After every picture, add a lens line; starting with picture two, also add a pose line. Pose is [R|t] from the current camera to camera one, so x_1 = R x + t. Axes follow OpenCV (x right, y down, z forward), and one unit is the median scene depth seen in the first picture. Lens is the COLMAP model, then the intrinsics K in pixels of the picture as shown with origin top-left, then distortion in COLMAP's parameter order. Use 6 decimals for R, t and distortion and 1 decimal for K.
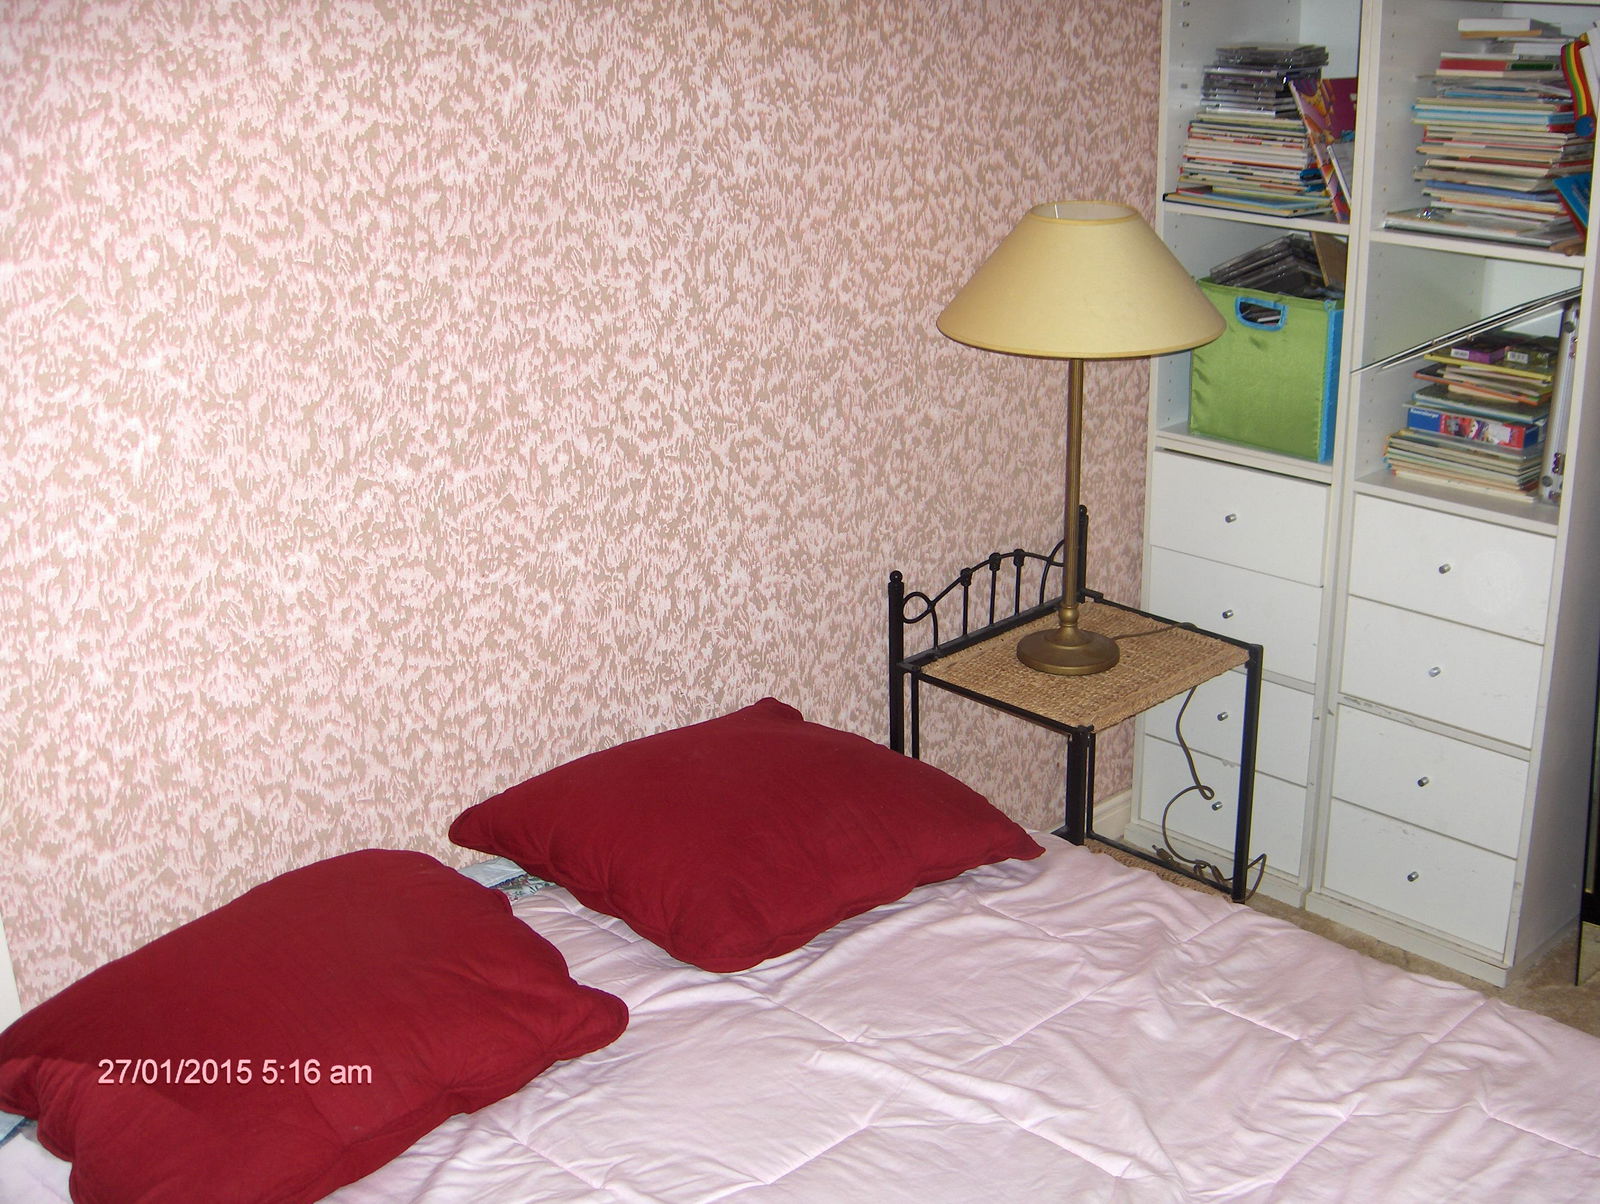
lens RADIAL K [[1854.3, 0, 800.0], [0, 1854.3, 602.0], [0, 0, 1]] dist [-0.155092, 0.031996]
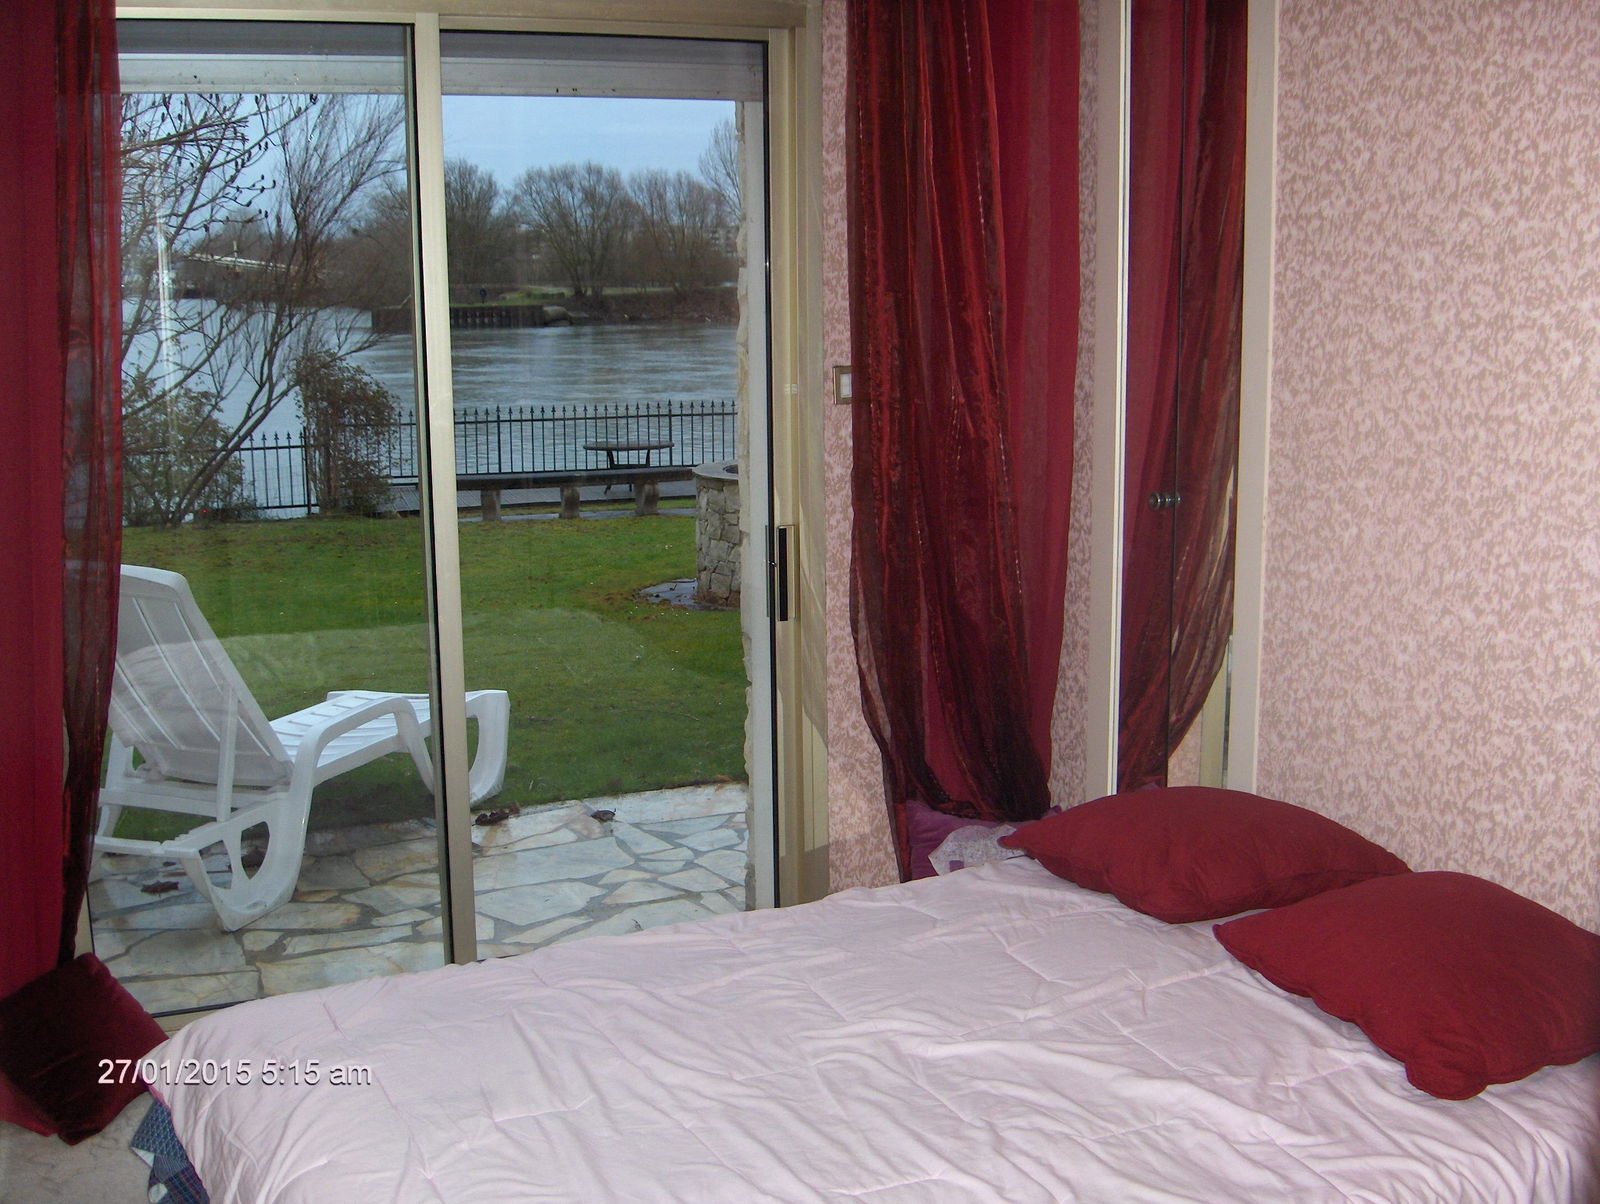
lens RADIAL K [[1854.3, 0, 800.0], [0, 1854.3, 602.0], [0, 0, 1]] dist [-0.155092, 0.031996]
pose [[-0.345866, 0.193812, -0.918049, 1.289652], [-0.303290, 0.902816, 0.304858, -0.362783], [0.887914, 0.383875, -0.253472, 0.936313]]
